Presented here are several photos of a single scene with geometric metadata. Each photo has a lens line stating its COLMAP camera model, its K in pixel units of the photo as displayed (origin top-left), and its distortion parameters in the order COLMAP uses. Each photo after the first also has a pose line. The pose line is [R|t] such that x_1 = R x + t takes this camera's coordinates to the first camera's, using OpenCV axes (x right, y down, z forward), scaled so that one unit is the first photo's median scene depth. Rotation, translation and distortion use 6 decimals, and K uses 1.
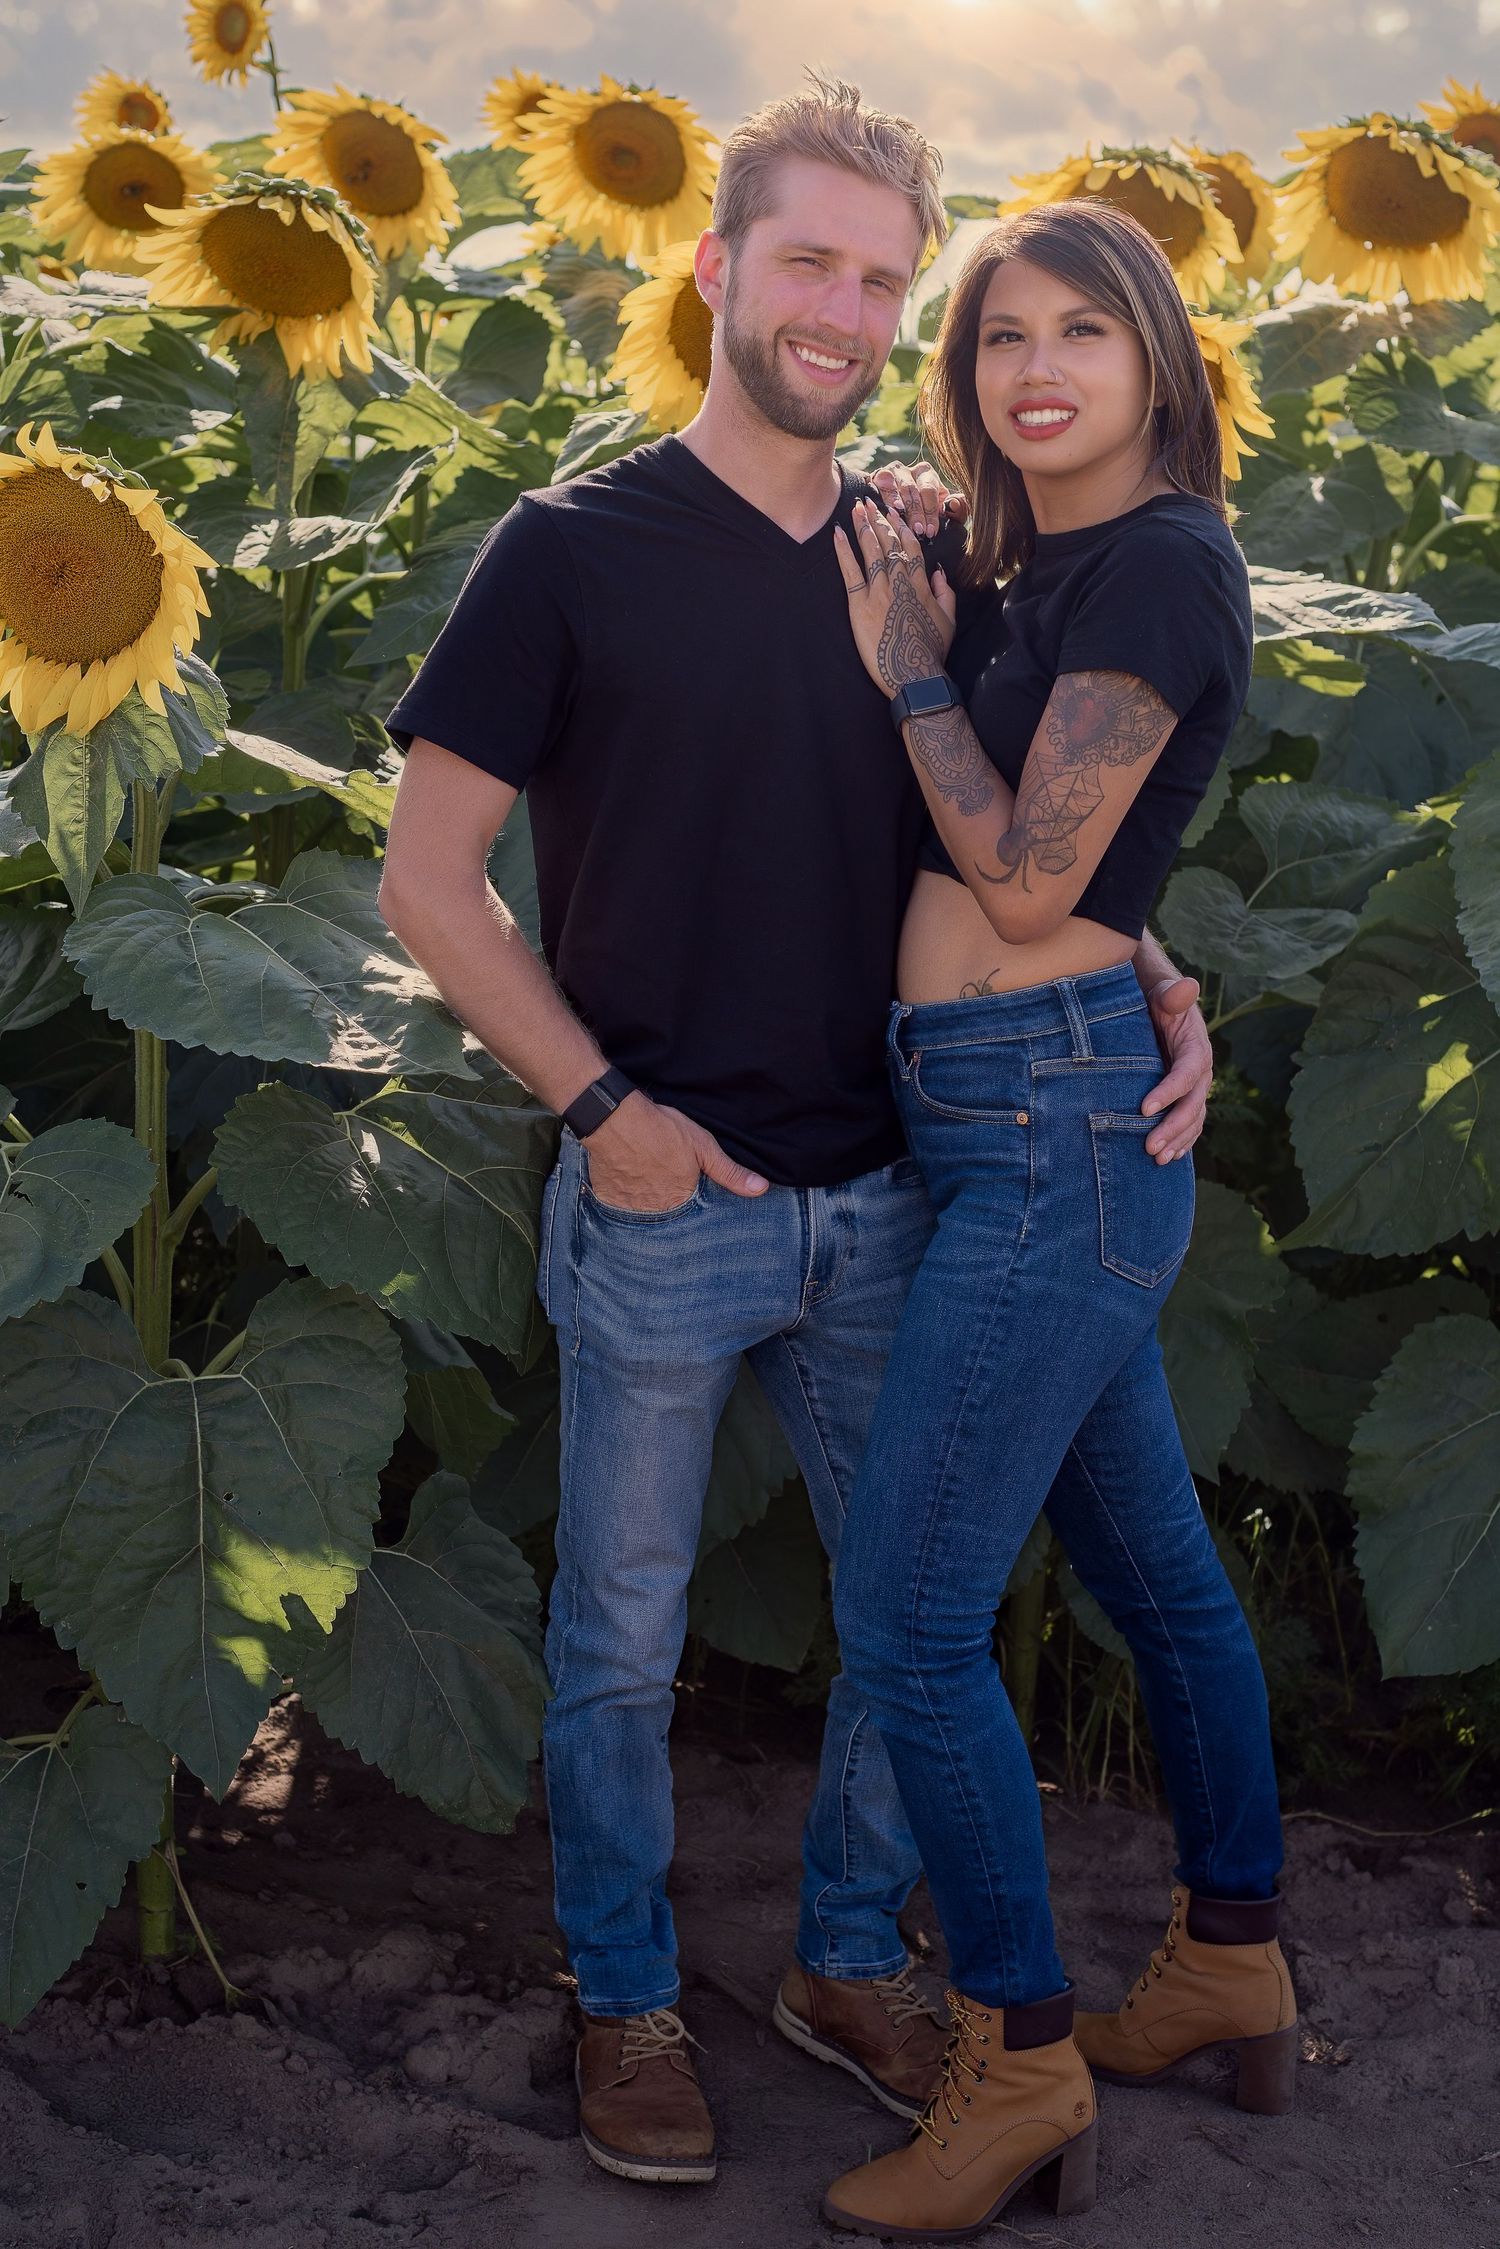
lens RADIAL K [[4363.7, 0, 750.0], [0, 4363.7, 1124.5], [0, 0, 1]] dist [-0.085308, 0.339132]
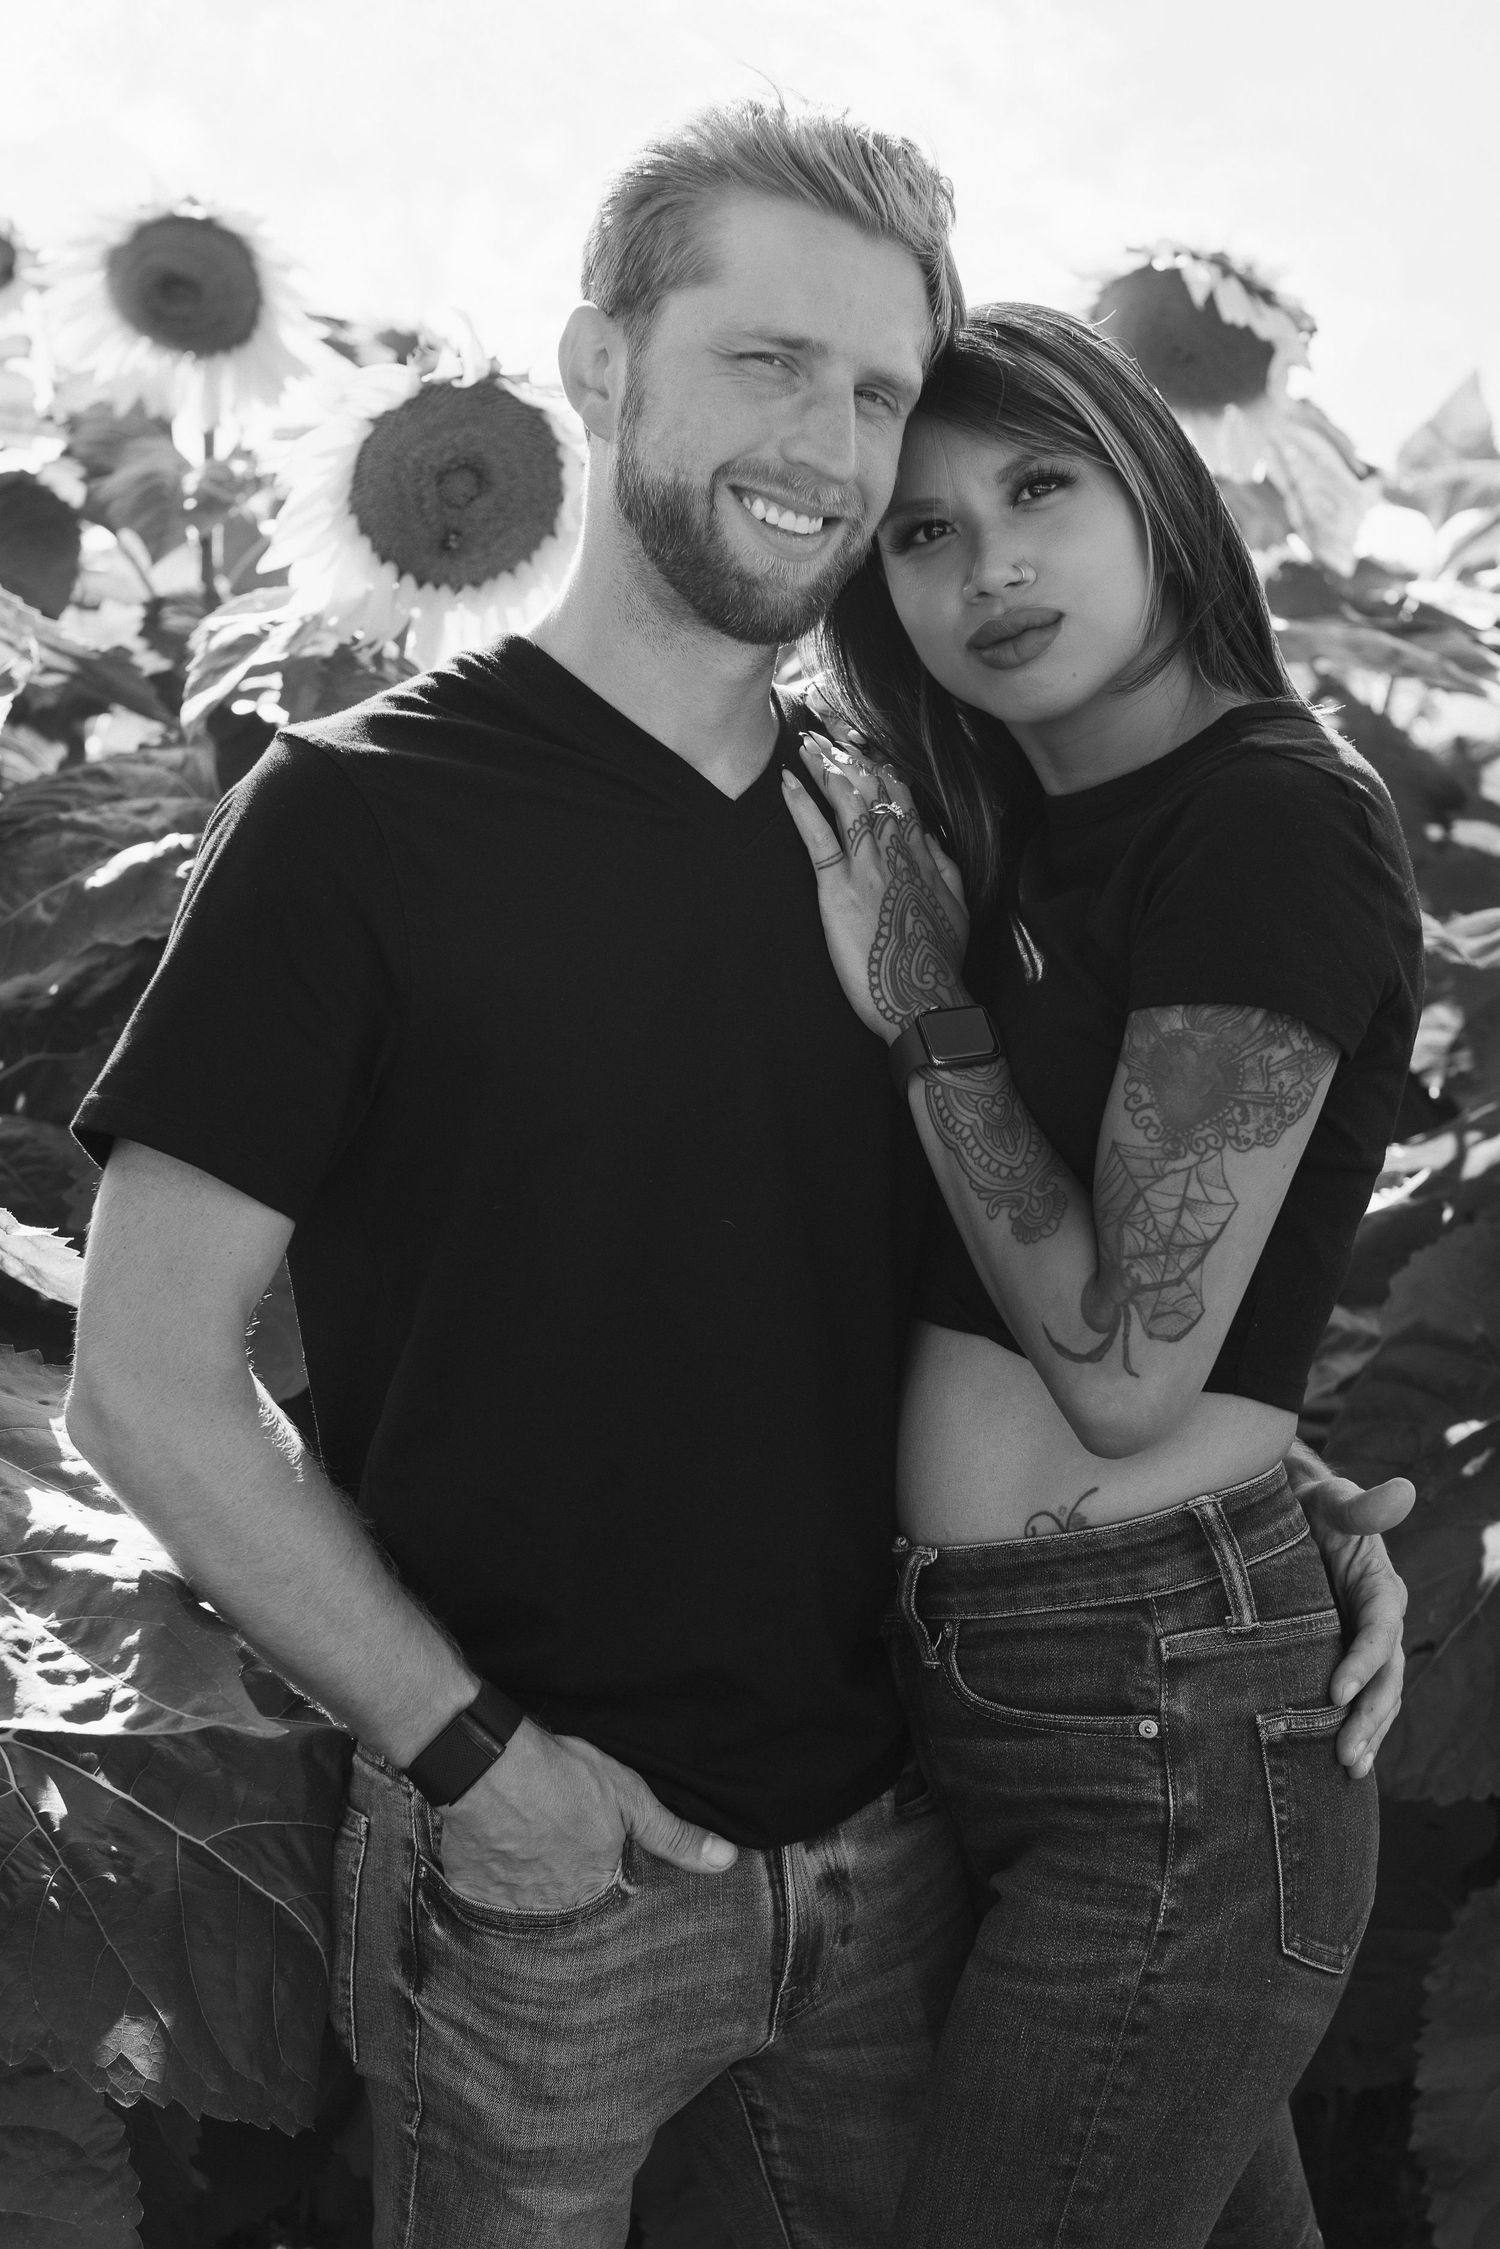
lens RADIAL K [[4363.7, 0, 750.0], [0, 4363.7, 1124.5], [0, 0, 1]] dist [-0.085308, 0.339132]
pose [[0.986956, -0.038963, 0.156202, -0.085583], [0.046524, 0.997901, -0.045042, -0.060889], [-0.154119, 0.051722, 0.986698, 0.388488]]
